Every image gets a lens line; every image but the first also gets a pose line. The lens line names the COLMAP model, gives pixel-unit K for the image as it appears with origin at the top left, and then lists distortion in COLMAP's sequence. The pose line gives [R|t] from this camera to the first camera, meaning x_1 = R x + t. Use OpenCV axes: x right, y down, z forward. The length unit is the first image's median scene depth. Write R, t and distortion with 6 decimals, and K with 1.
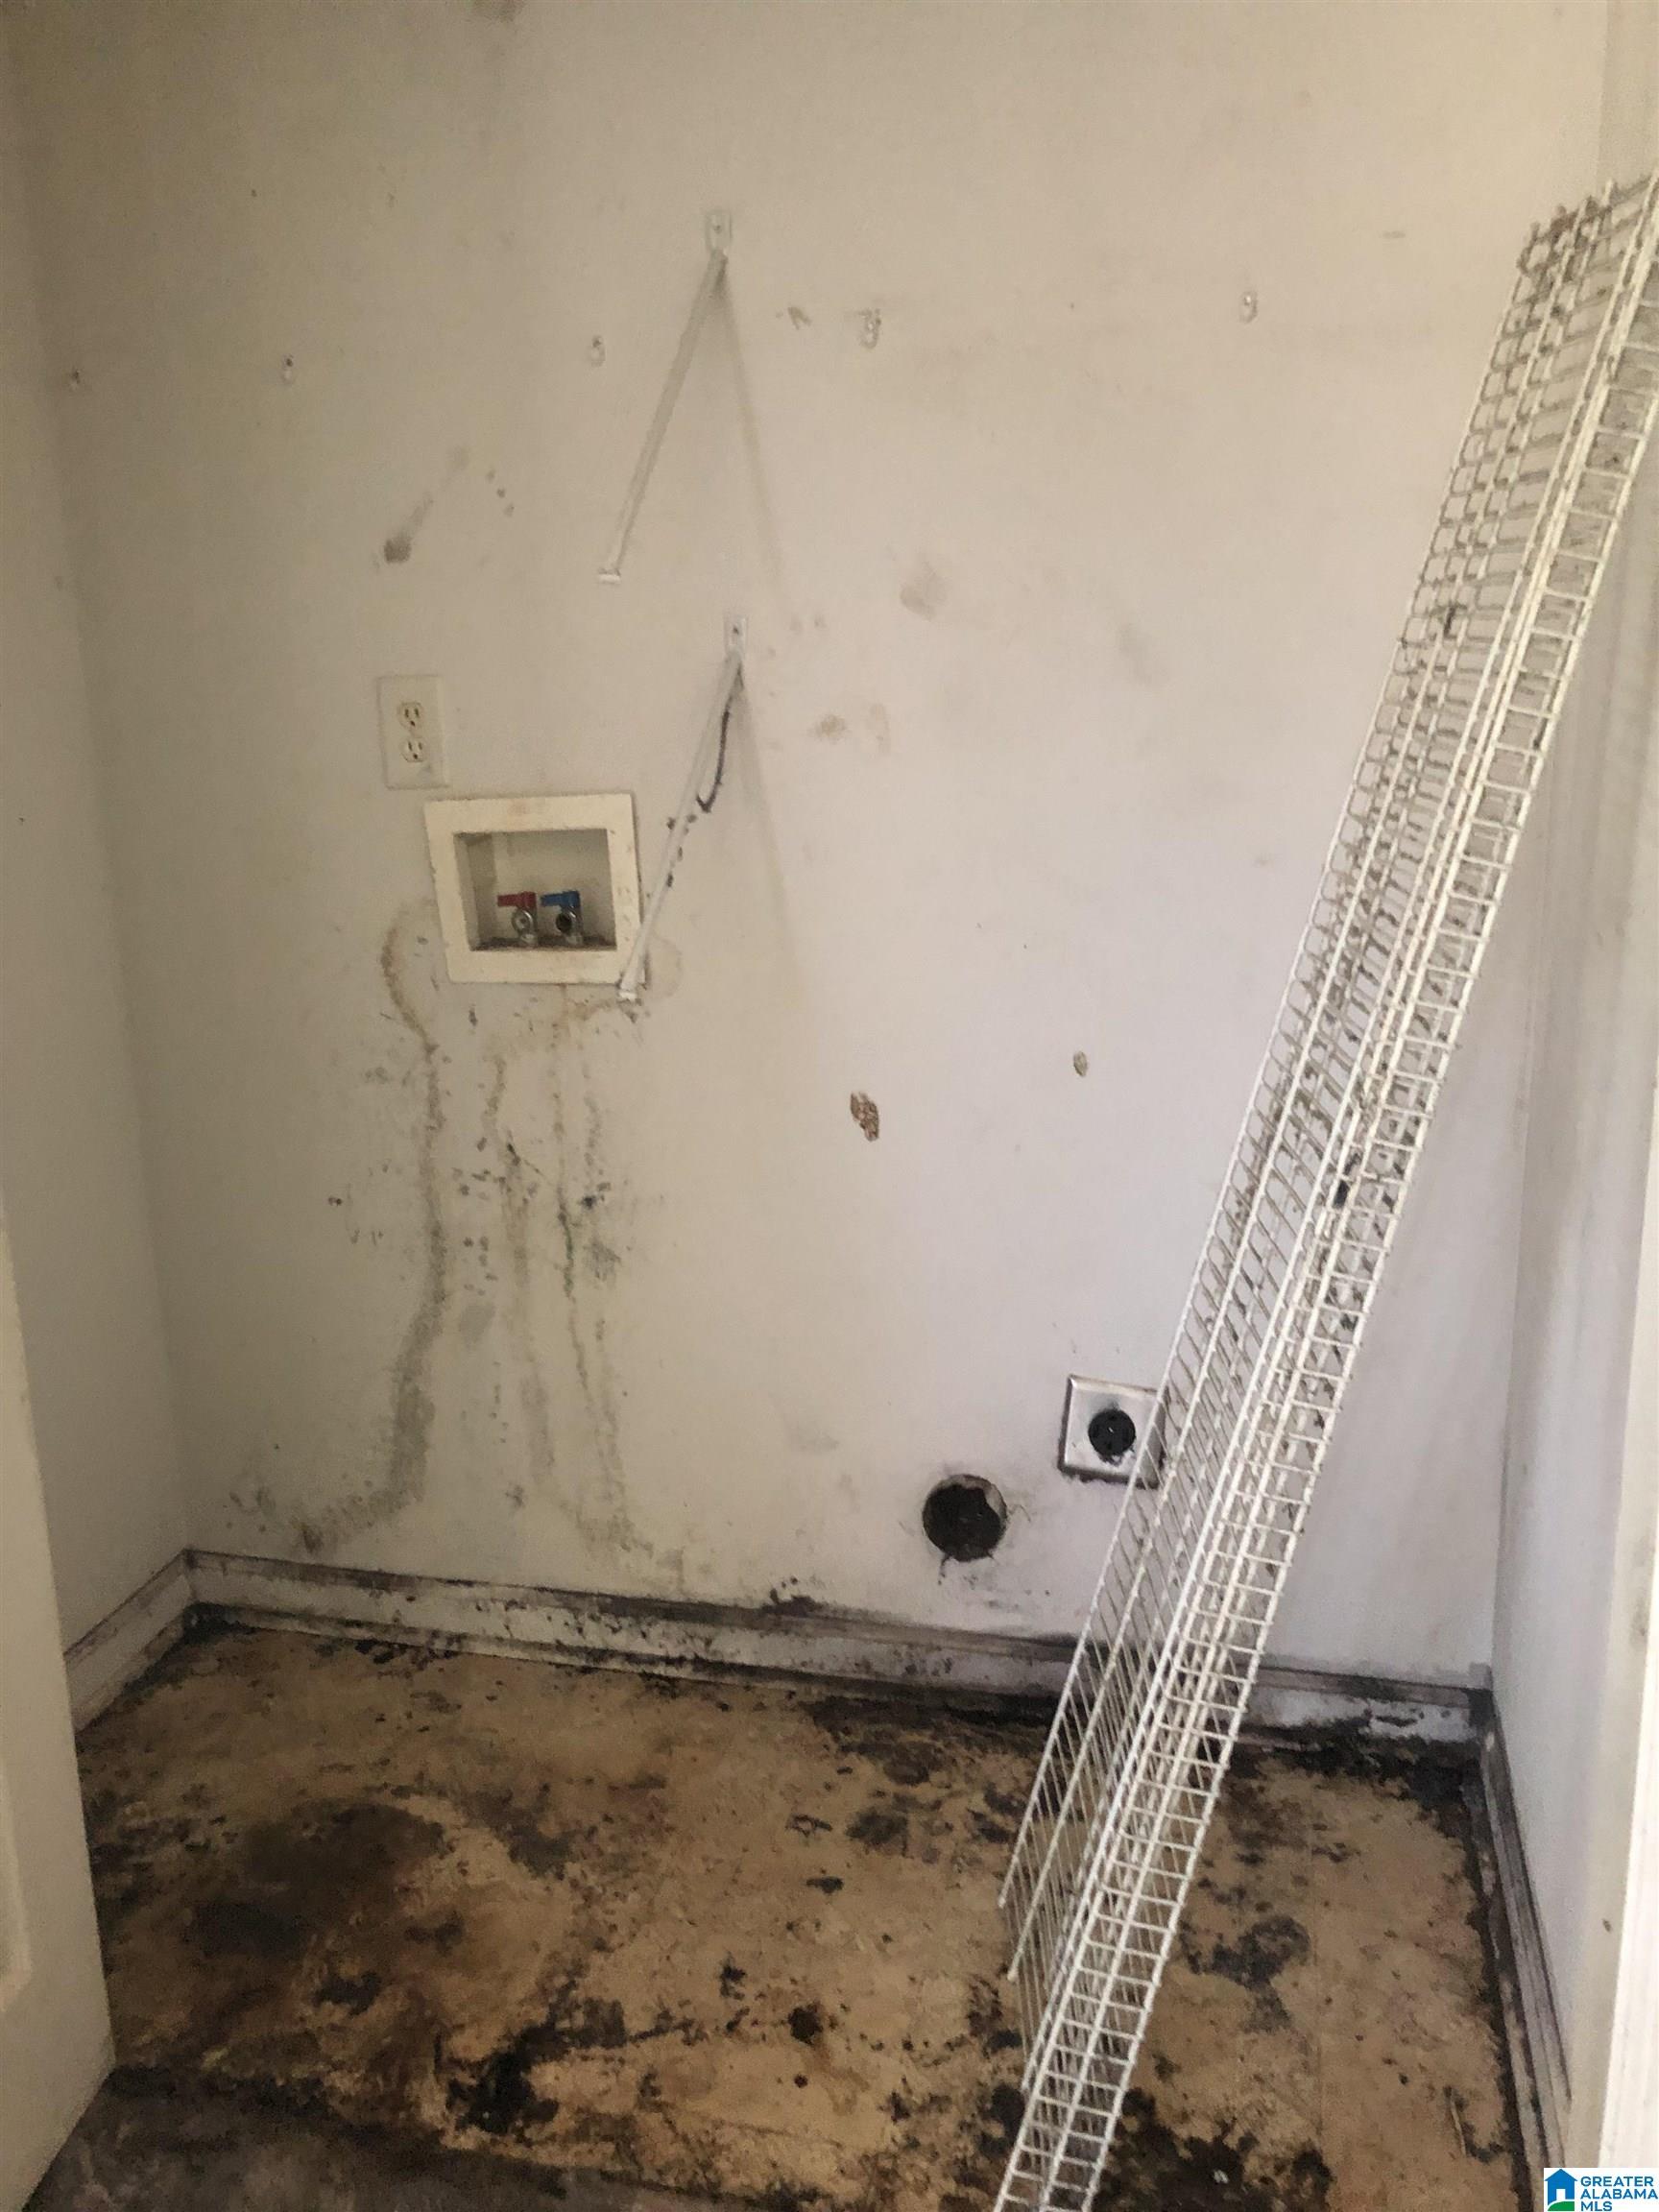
lens RADIAL K [[1818.5, 0, 832.9], [0, 1818.5, 1068.7], [0, 0, 1]] dist [0.011461, -0.012261]
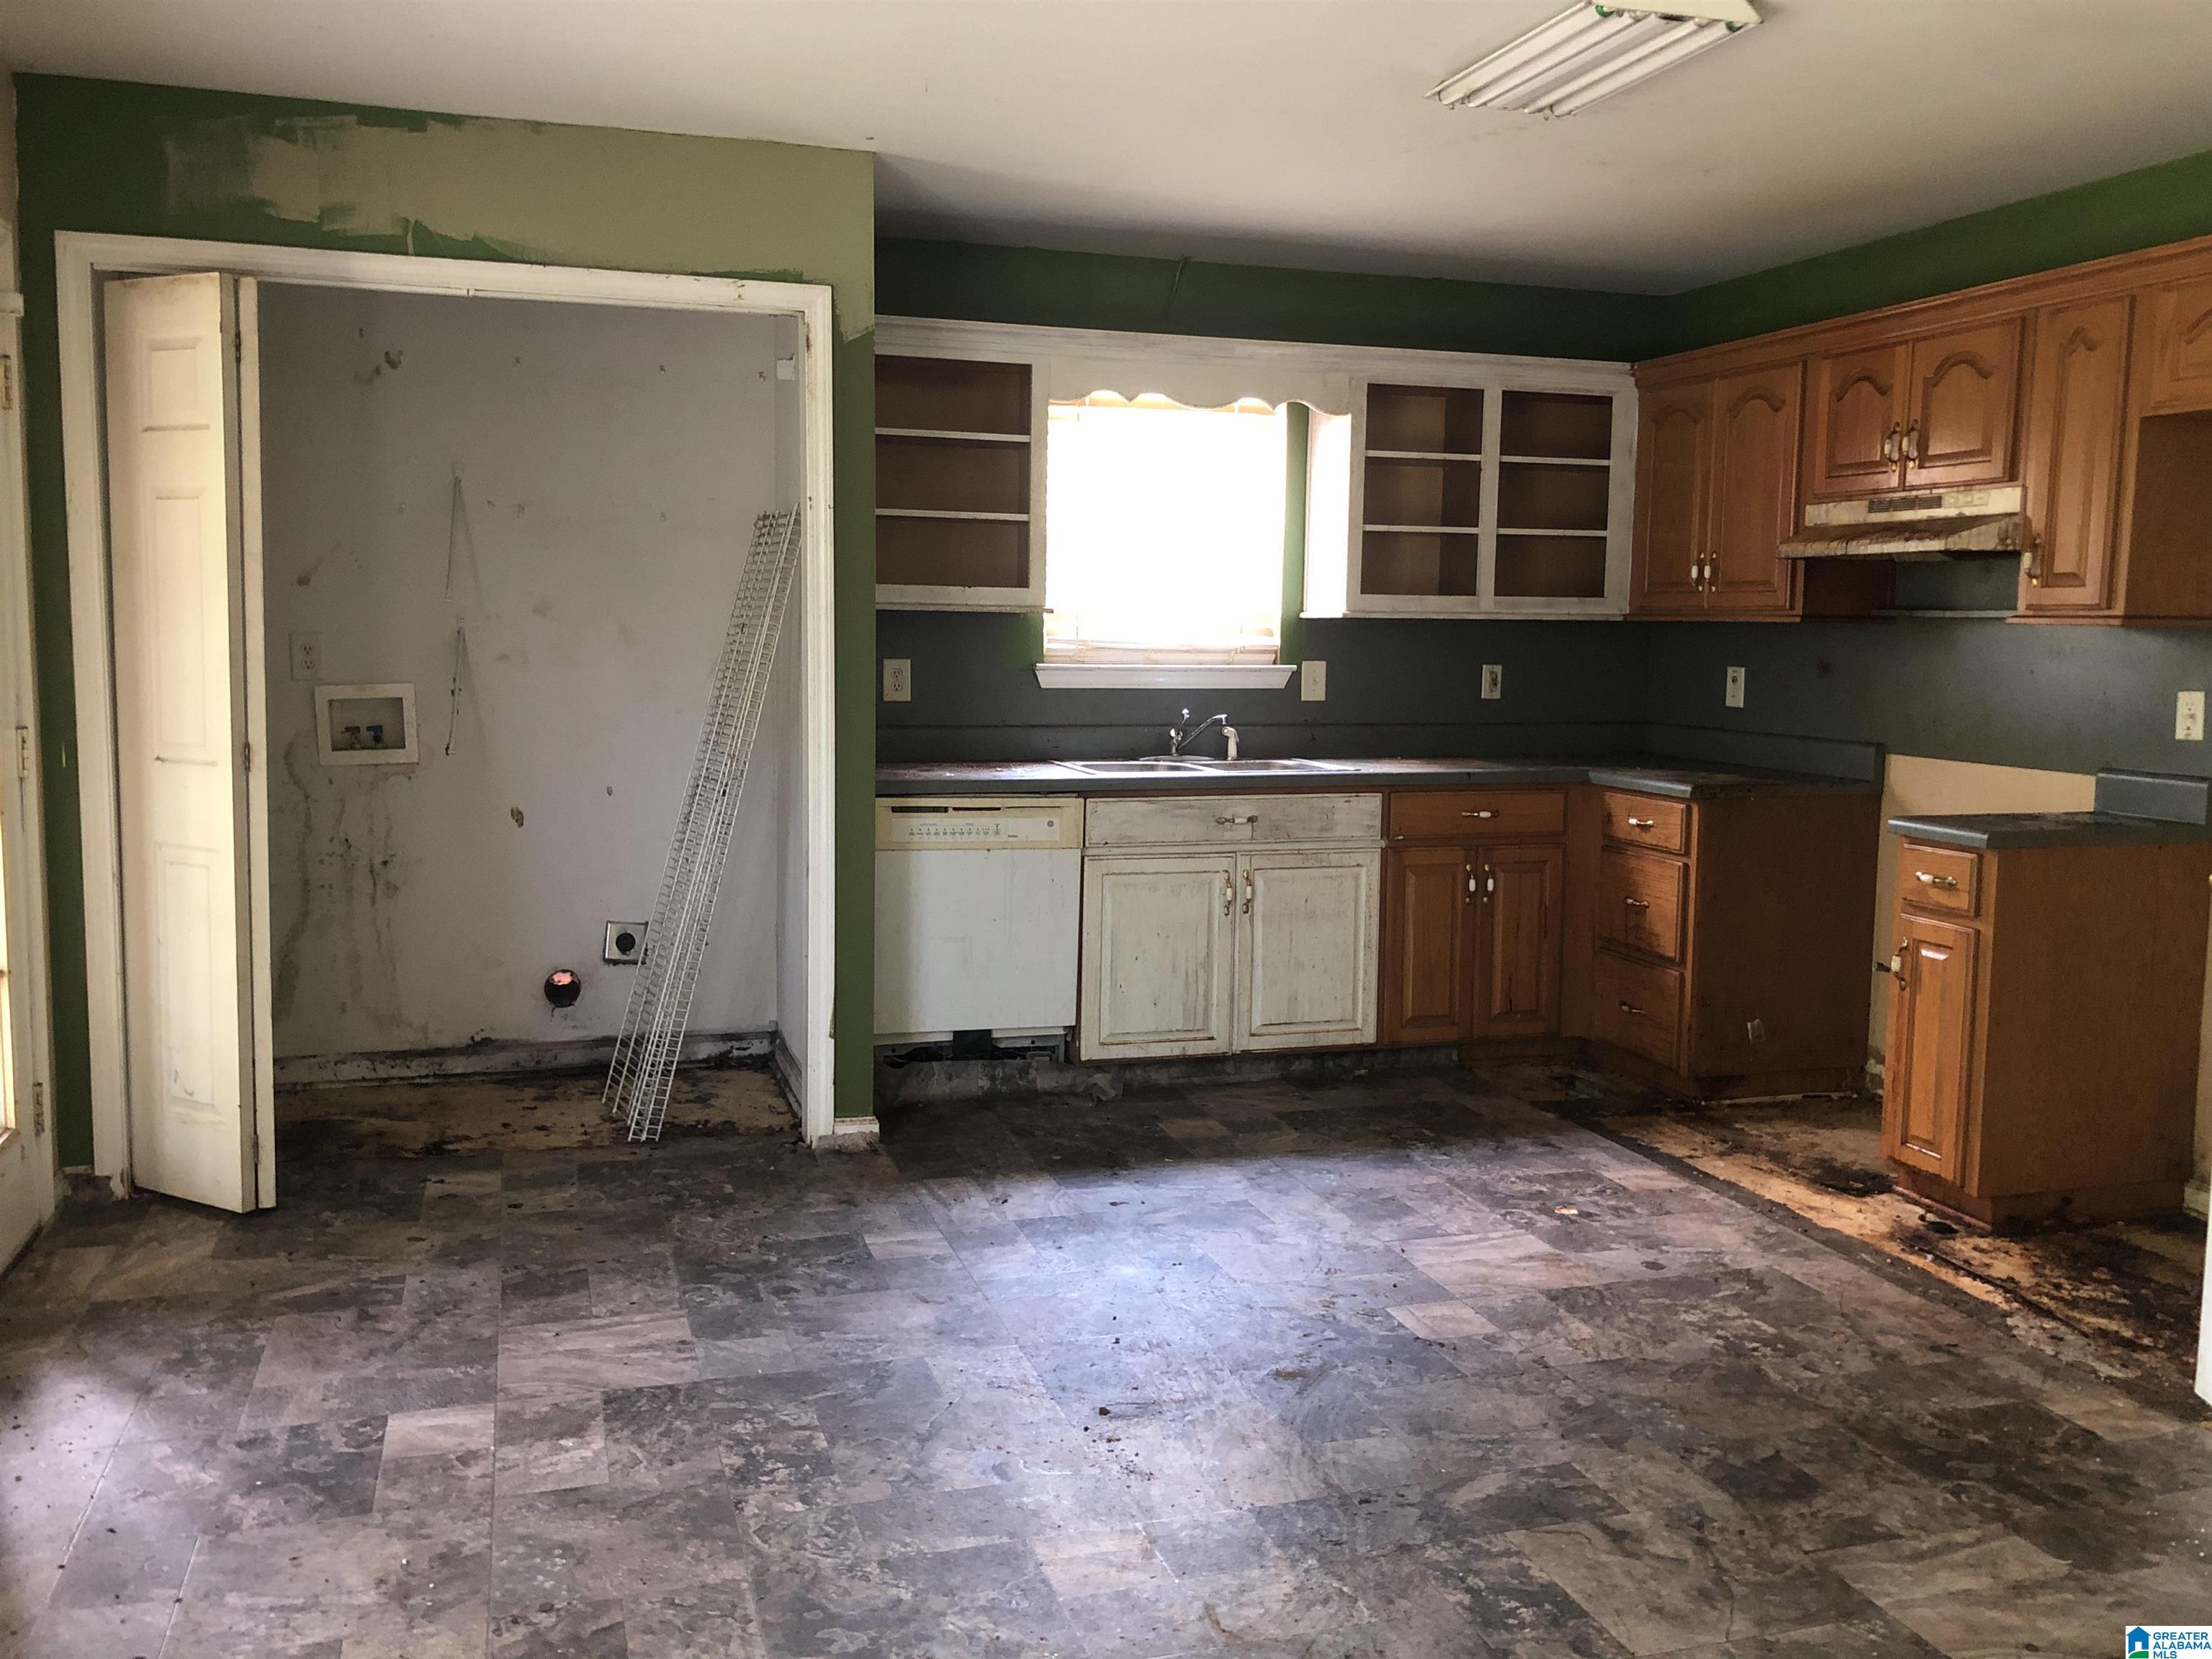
lens RADIAL K [[1818.5, 0, 1104.9], [0, 1818.5, 827.4], [0, 0, 1]] dist [0.011461, -0.012261]
pose [[0.858354, -0.019916, 0.512671, -0.541462], [0.080339, 0.992137, -0.095968, 0.327503], [-0.506729, 0.123562, 0.853205, -1.431829]]
